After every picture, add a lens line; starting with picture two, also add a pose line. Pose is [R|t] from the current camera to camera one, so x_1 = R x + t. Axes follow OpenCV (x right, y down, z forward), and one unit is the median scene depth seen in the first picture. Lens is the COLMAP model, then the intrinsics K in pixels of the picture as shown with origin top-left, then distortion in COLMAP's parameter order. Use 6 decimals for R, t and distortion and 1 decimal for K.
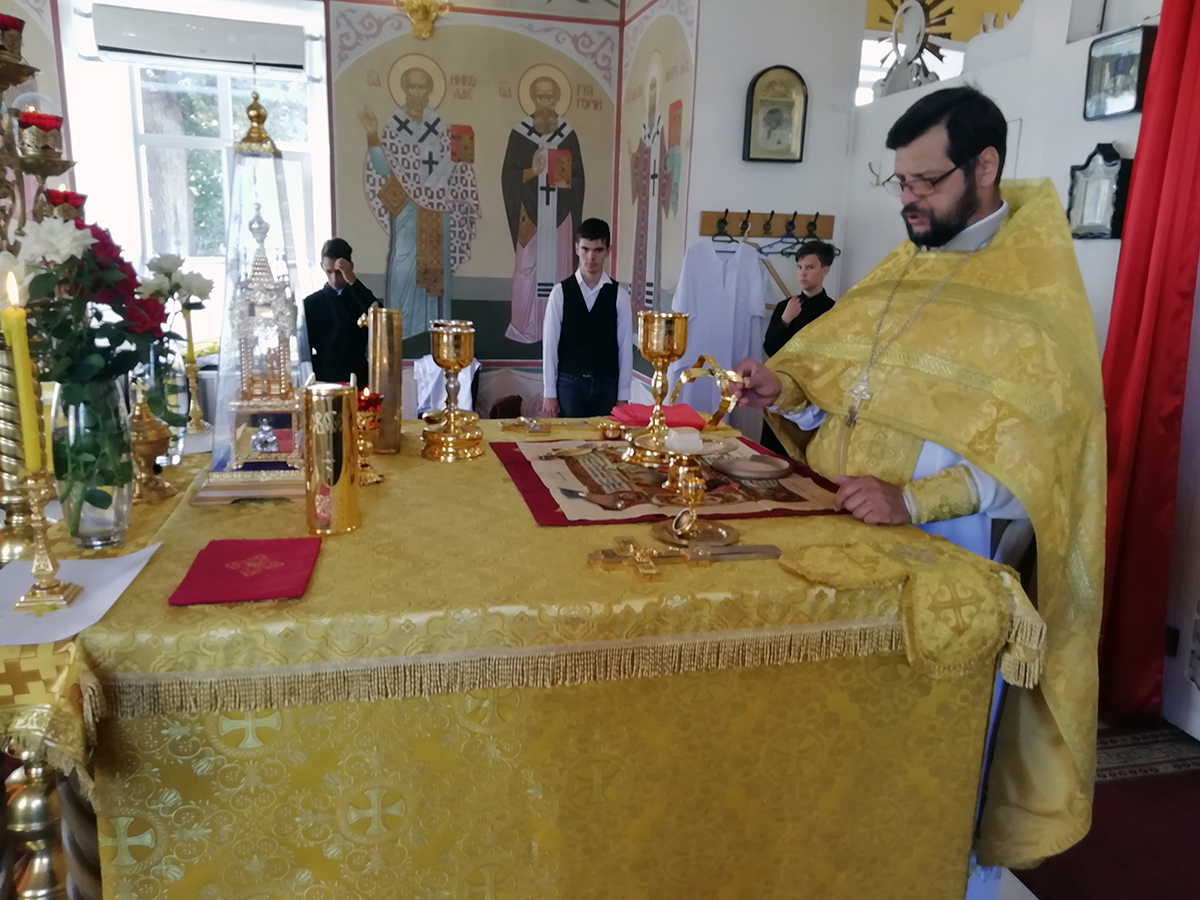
lens RADIAL K [[883.0, 0, 597.3], [0, 883.0, 441.4], [0, 0, 1]] dist [0.041794, -0.027563]
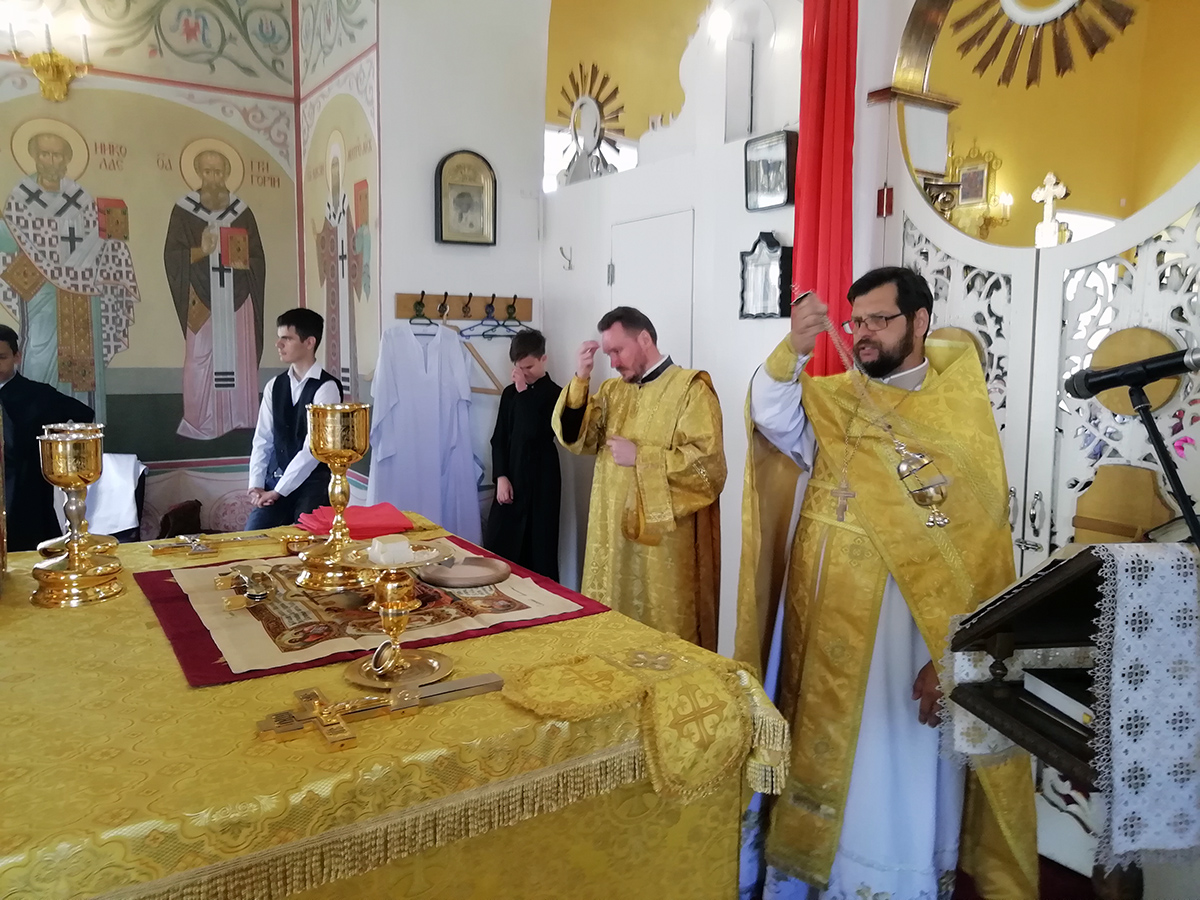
lens RADIAL K [[897.2, 0, 605.2], [0, 897.2, 442.0], [0, 0, 1]] dist [0.007052, -0.000782]
pose [[0.944705, -0.055241, 0.323235, 0.008176], [0.084855, 0.993316, -0.078244, -0.006083], [-0.316752, 0.101345, 0.943079, 0.032216]]
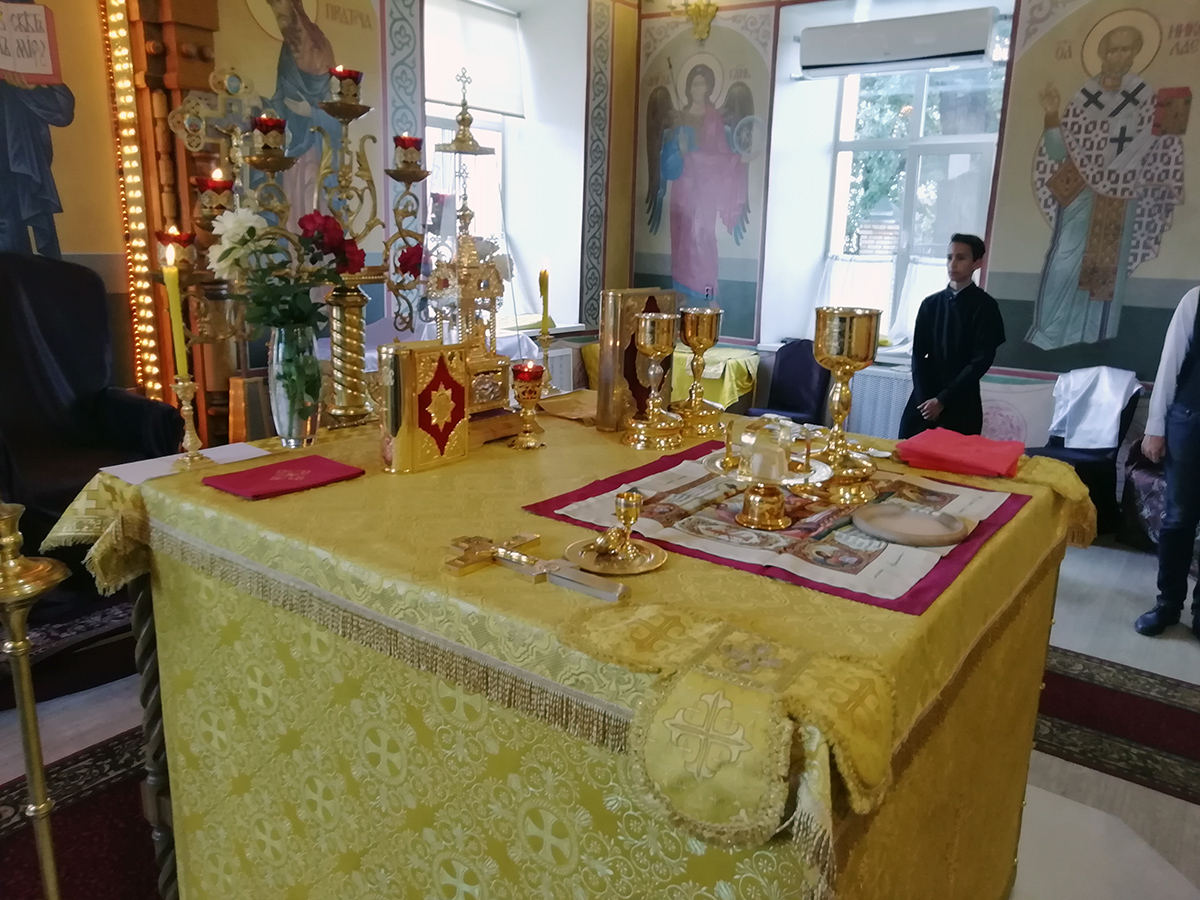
lens RADIAL K [[883.8, 0, 585.3], [0, 883.8, 444.6], [0, 0, 1]] dist [0.025010, 0.003310]
pose [[0.632146, 0.166179, -0.756820, 0.178279], [-0.166422, 0.983056, 0.076848, -0.015595], [0.756766, 0.077372, 0.649091, 0.102615]]
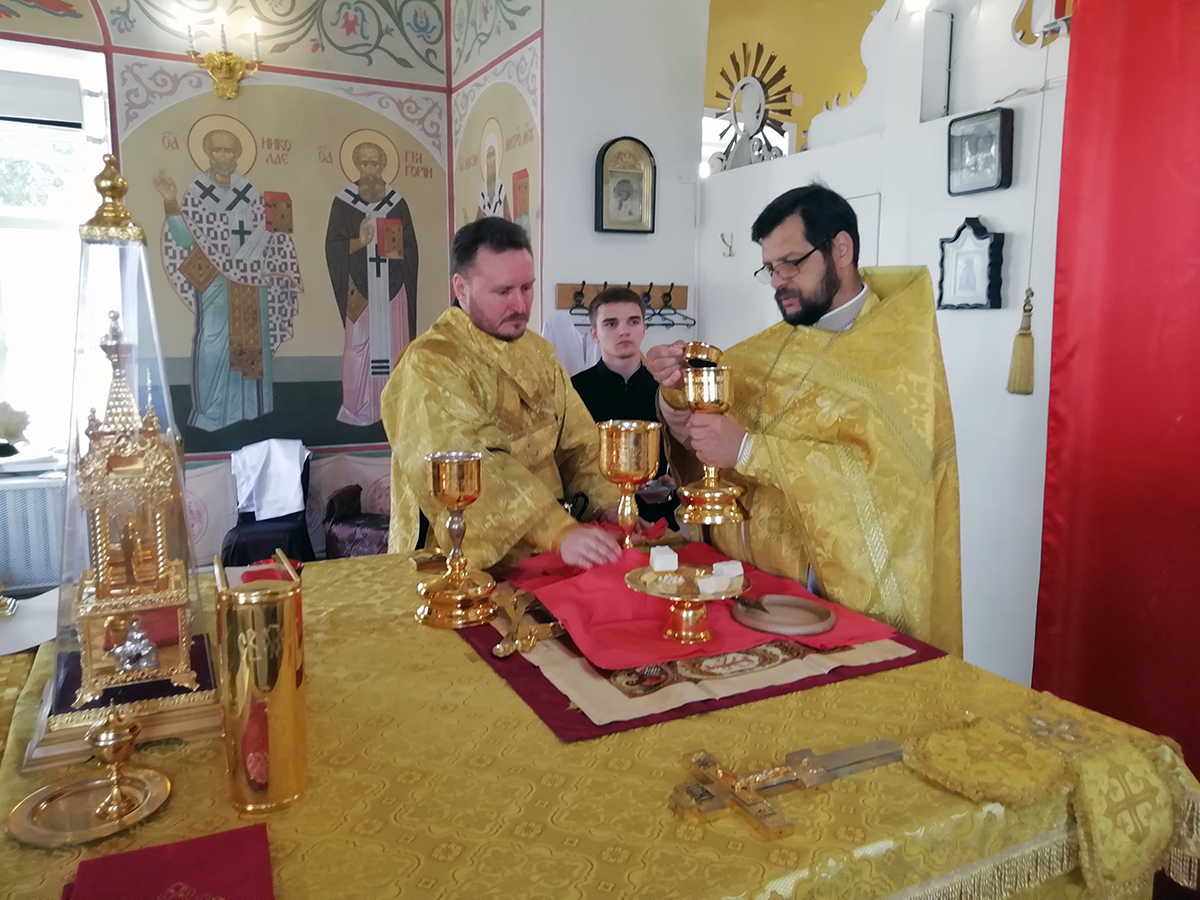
lens RADIAL K [[883.5, 0, 601.9], [0, 883.5, 435.3], [0, 0, 1]] dist [0.042434, -0.026616]
pose [[0.973494, -0.054279, 0.222178, -0.046118], [0.070713, 0.995265, -0.066688, -0.025912], [-0.217506, 0.080632, 0.972723, 0.066186]]
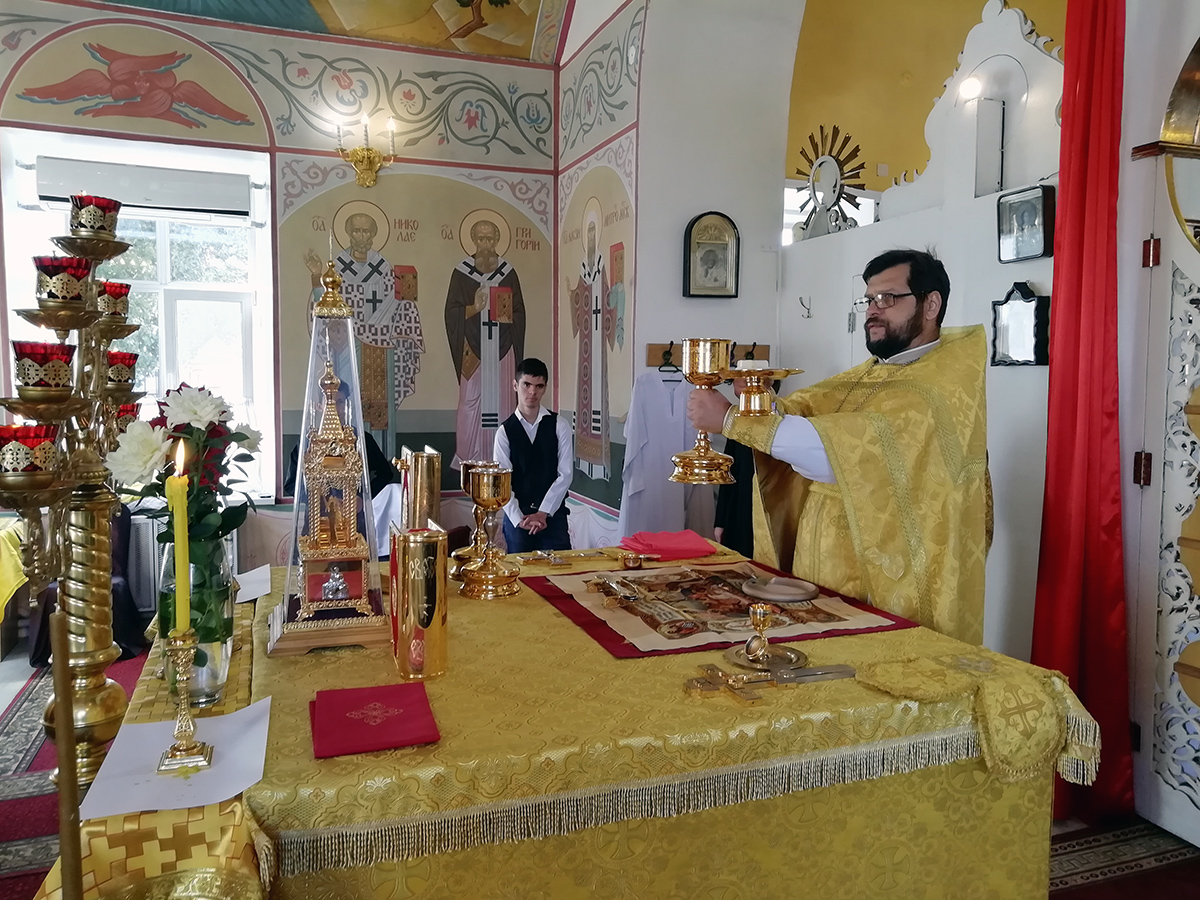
lens RADIAL K [[891.4, 0, 598.4], [0, 891.4, 443.2], [0, 0, 1]] dist [0.041539, -0.052755]
pose [[0.993722, -0.031924, 0.107229, -0.048454], [0.046112, 0.990102, -0.132561, -0.004244], [-0.101935, 0.136673, 0.985358, -0.017792]]
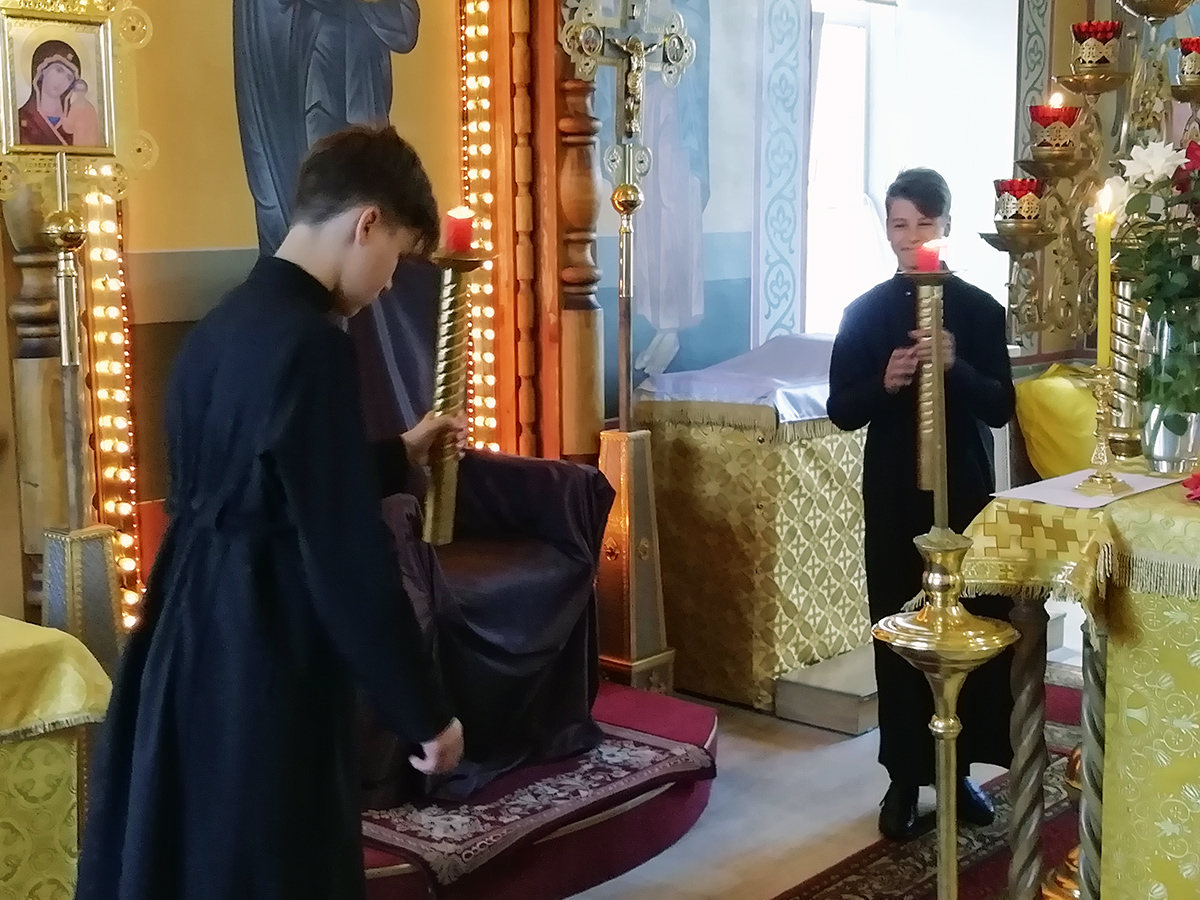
lens RADIAL K [[1710.2, 0, 599.3], [0, 1710.2, 425.1], [0, 0, 1]] dist [0.058864, -0.190969]
pose [[0.568376, 0.066640, -0.820066, 0.143260], [-0.142660, 0.989600, -0.018459, 0.043412], [0.810307, 0.127482, 0.571971, -0.134048]]
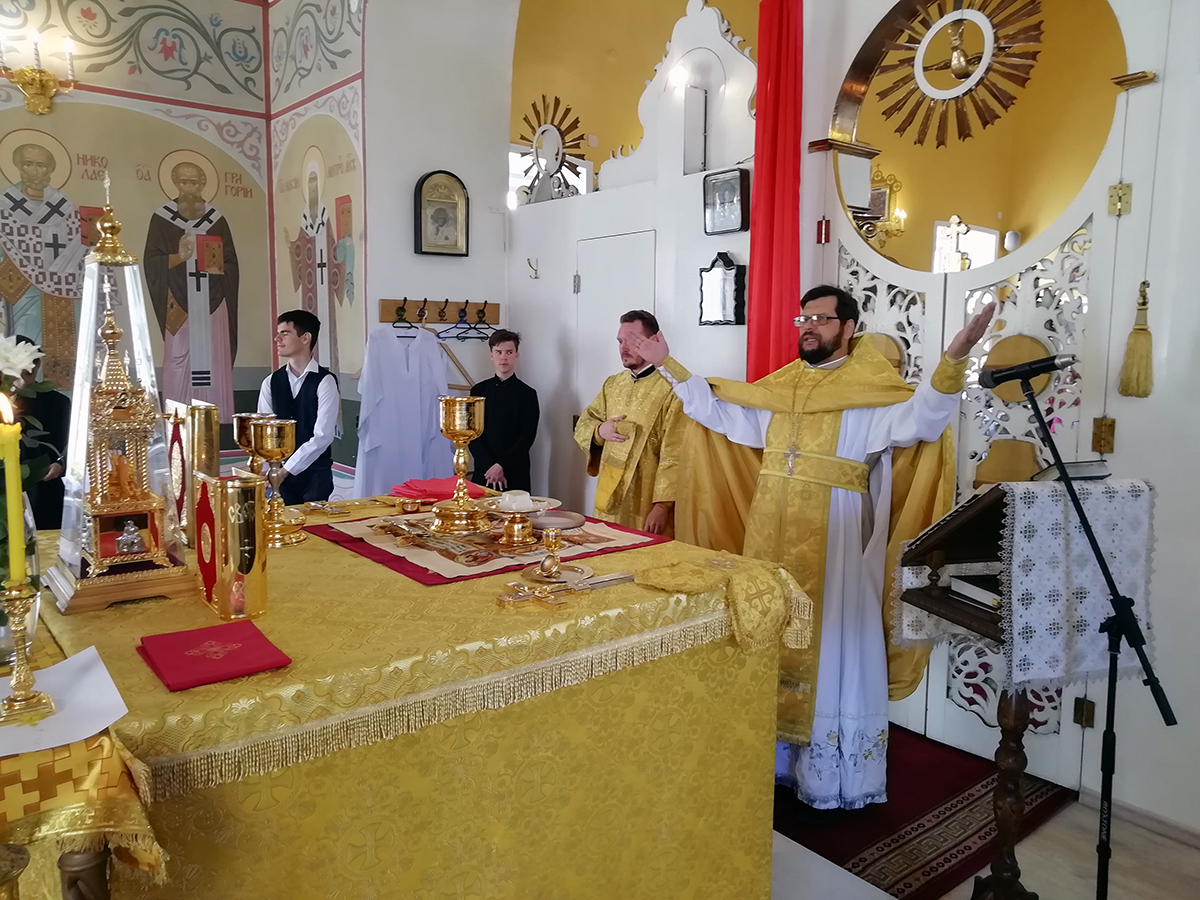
lens RADIAL K [[891.1, 0, 605.3], [0, 891.1, 442.1], [0, 0, 1]] dist [0.010718, 0.003862]
pose [[0.903353, -0.069175, 0.423284, -0.083629], [0.105888, 0.992328, -0.063812, 0.002325], [-0.415622, 0.102465, 0.903747, -0.038780]]
